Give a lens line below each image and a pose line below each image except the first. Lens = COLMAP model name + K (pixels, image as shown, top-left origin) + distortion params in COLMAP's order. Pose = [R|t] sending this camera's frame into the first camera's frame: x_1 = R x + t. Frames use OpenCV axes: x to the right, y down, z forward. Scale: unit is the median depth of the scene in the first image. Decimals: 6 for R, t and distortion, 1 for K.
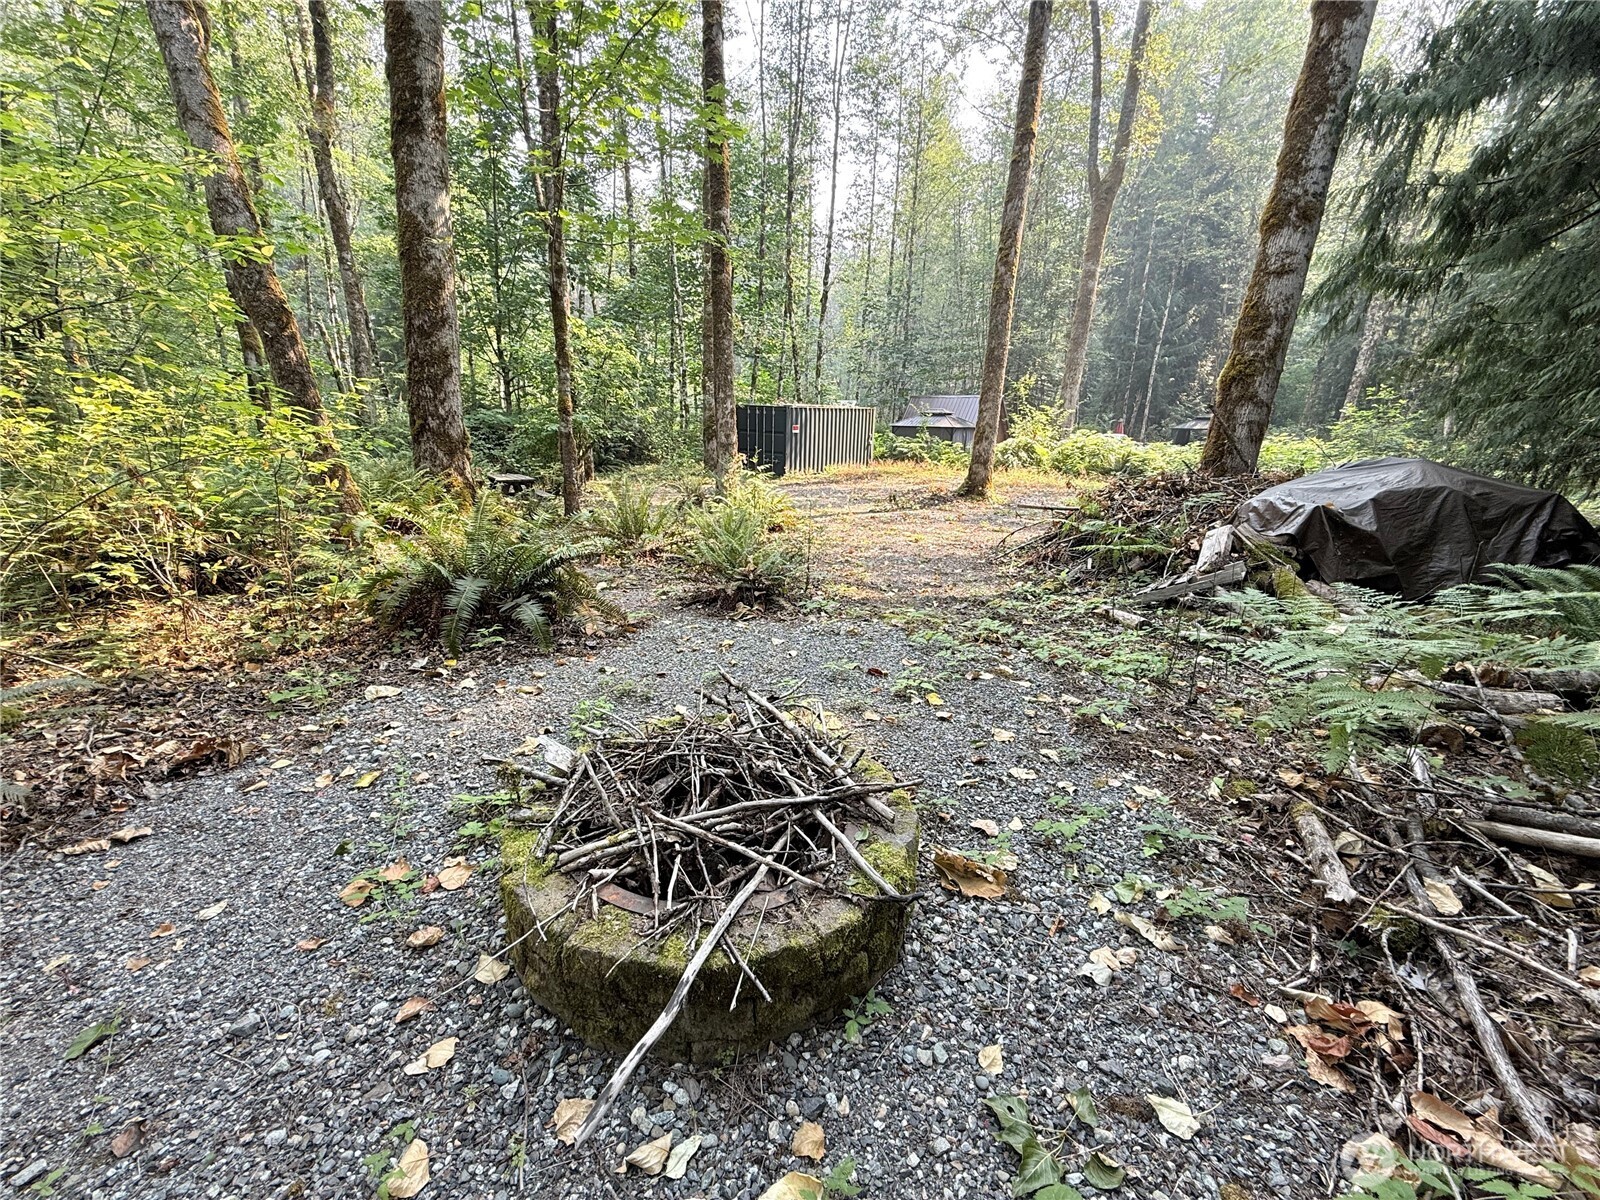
lens RADIAL K [[635.3, 0, 799.0], [0, 635.3, 601.7], [0, 0, 1]] dist [0.001636, -0.000139]
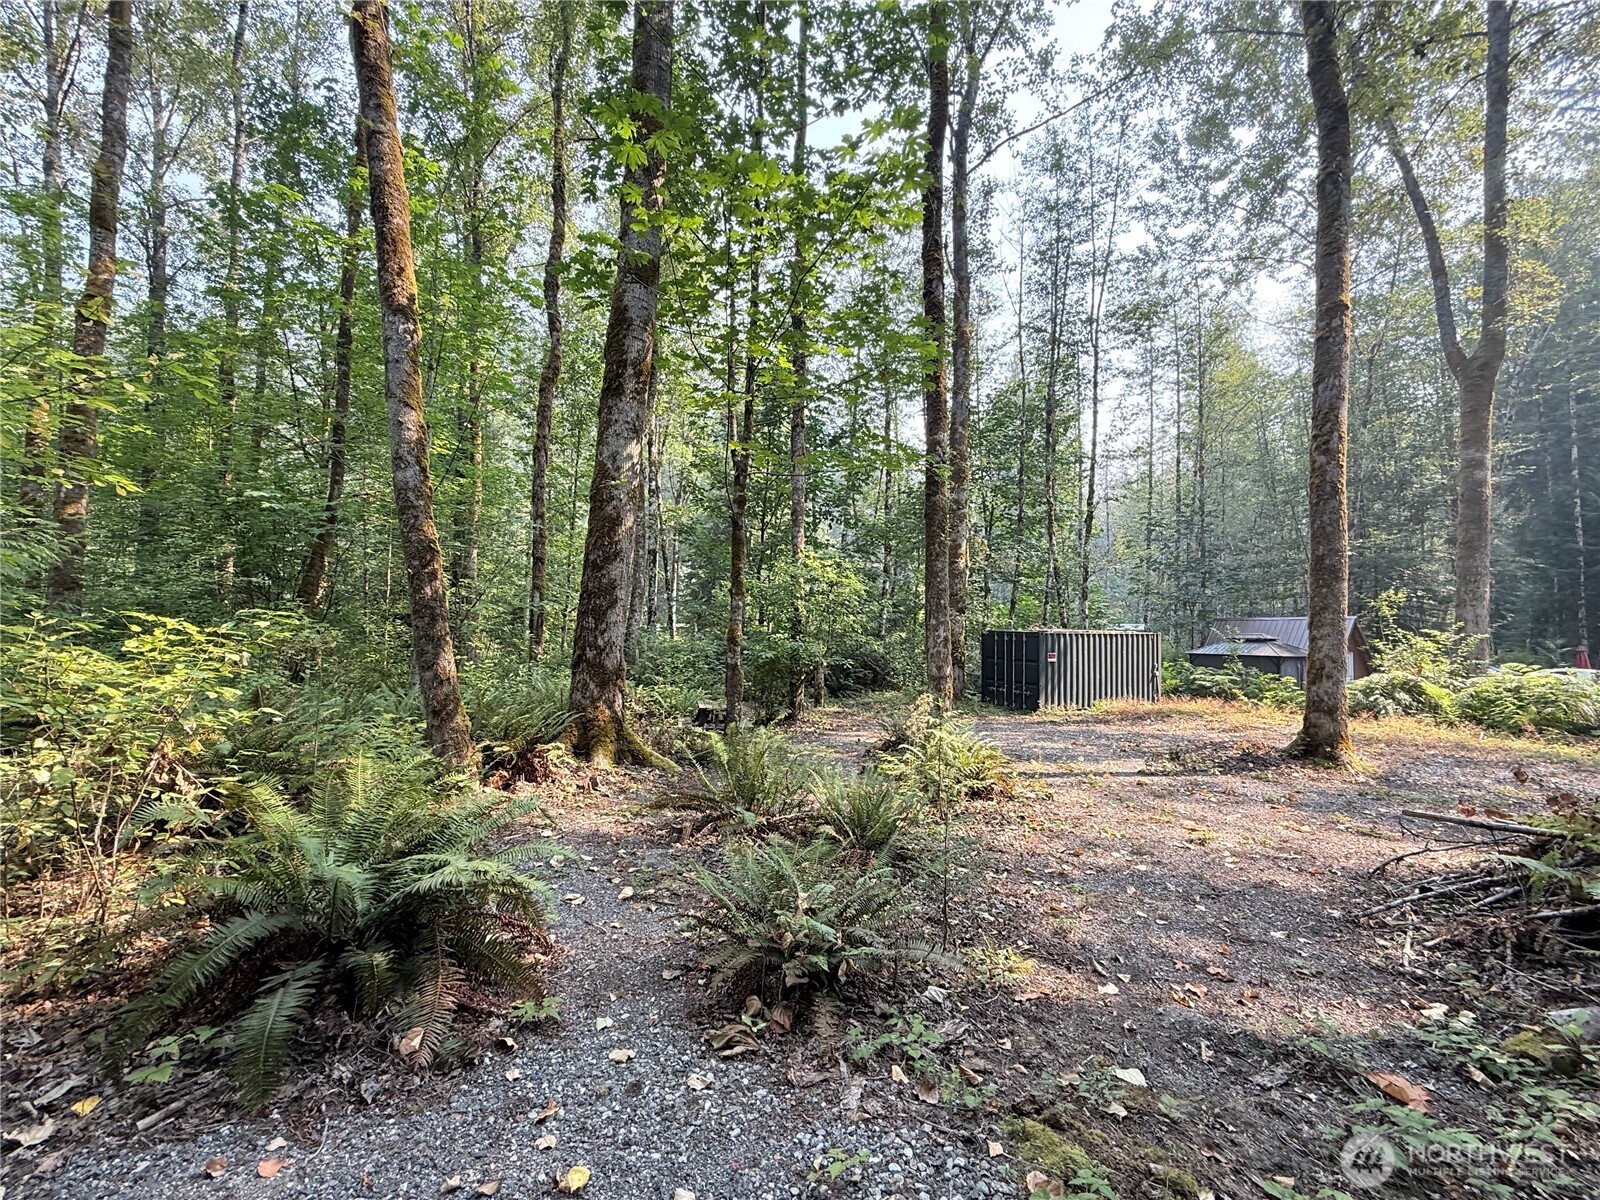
lens RADIAL K [[635.3, 0, 799.4], [0, 635.3, 600.4], [0, 0, 1]] dist [0.001636, -0.000139]
pose [[0.910707, -0.024553, -0.412323, 0.036442], [-0.116713, 0.942257, -0.313896, -0.031789], [0.396221, 0.333990, 0.855254, 0.095405]]
